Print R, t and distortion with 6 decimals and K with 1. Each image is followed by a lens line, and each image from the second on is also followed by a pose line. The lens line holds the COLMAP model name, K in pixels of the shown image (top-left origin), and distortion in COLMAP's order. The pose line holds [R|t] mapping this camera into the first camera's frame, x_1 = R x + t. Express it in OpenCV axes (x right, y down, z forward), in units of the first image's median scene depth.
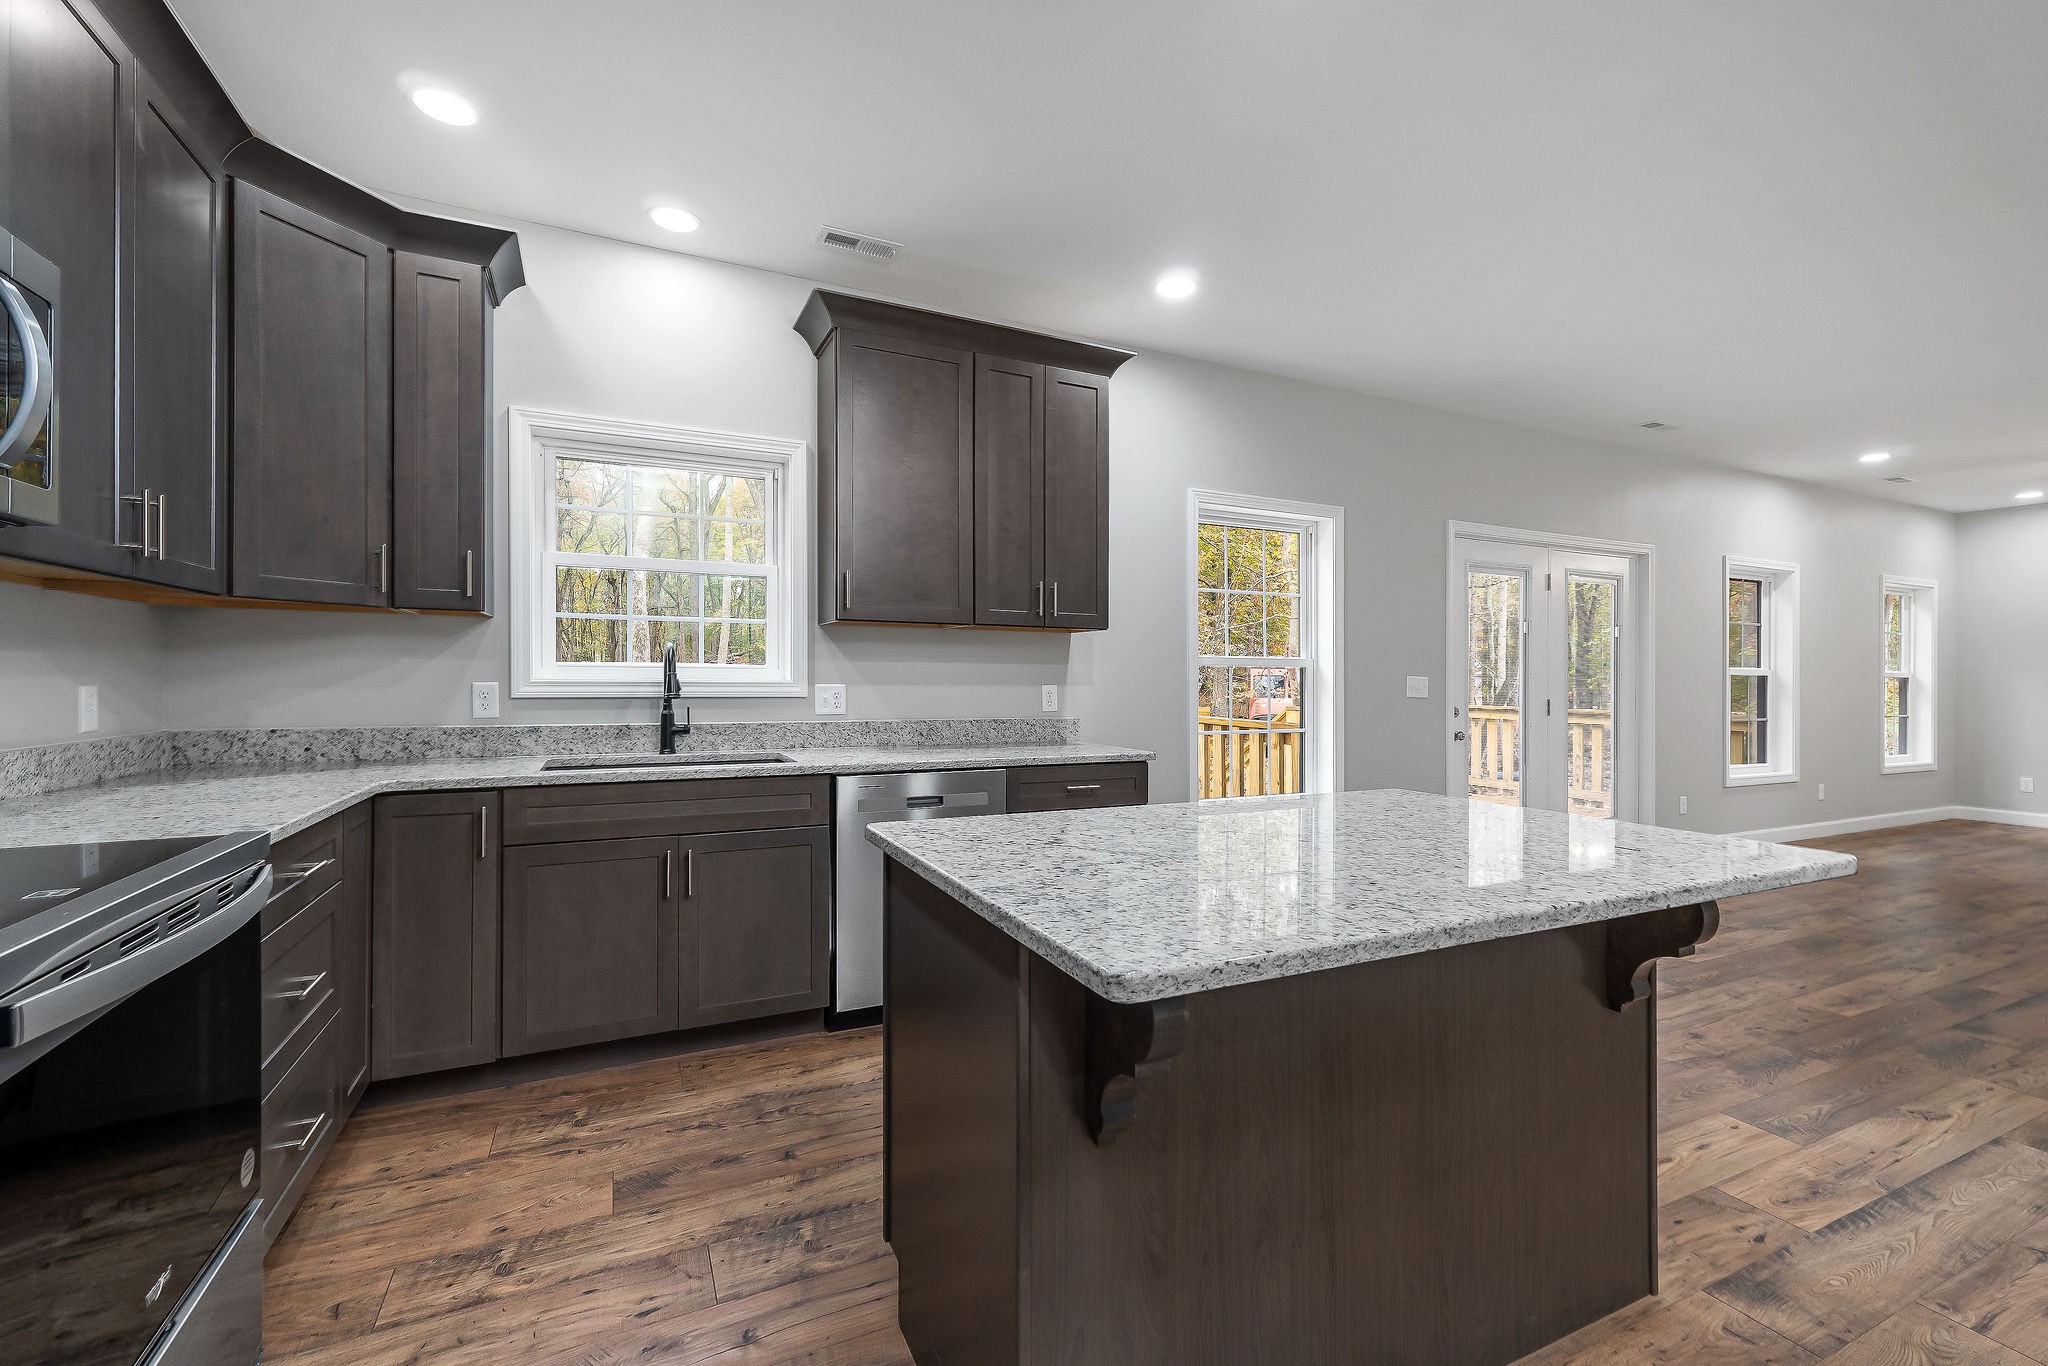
lens RADIAL K [[868.0, 0, 1014.3], [0, 868.0, 687.3], [0, 0, 1]] dist [-0.001003, -0.000680]
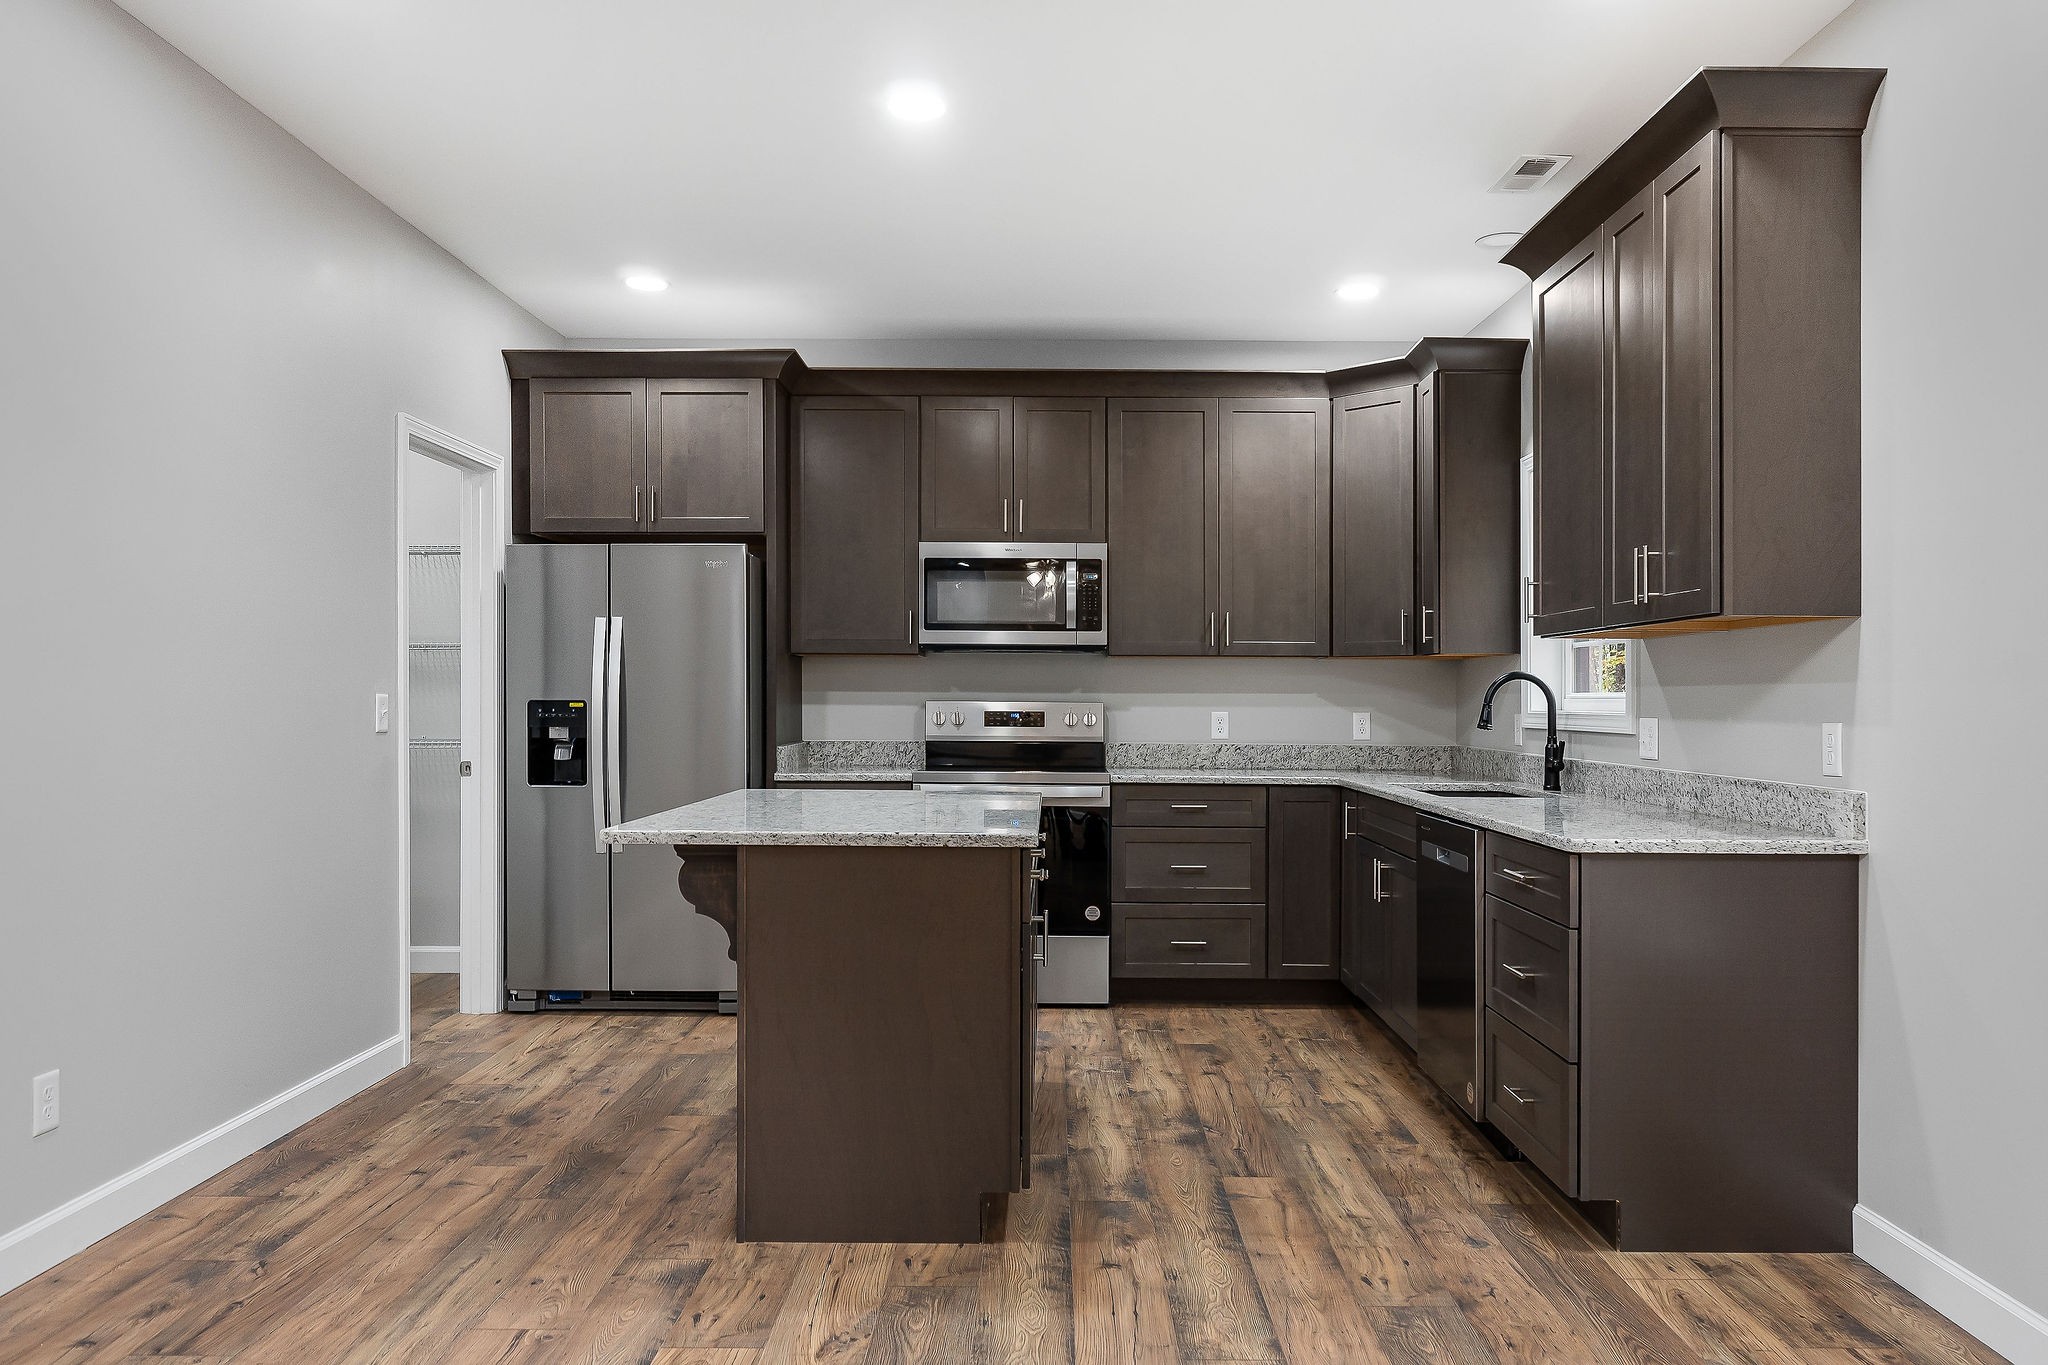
lens RADIAL K [[1357.8, 0, 1080.6], [0, 1357.8, 671.9], [0, 0, 1]] dist [-0.004795, -0.002780]
pose [[-0.390545, -0.026816, -0.920193, 1.723253], [-0.021088, 0.999574, -0.020179, -0.016745], [0.920342, 0.011525, -0.390944, 1.628864]]
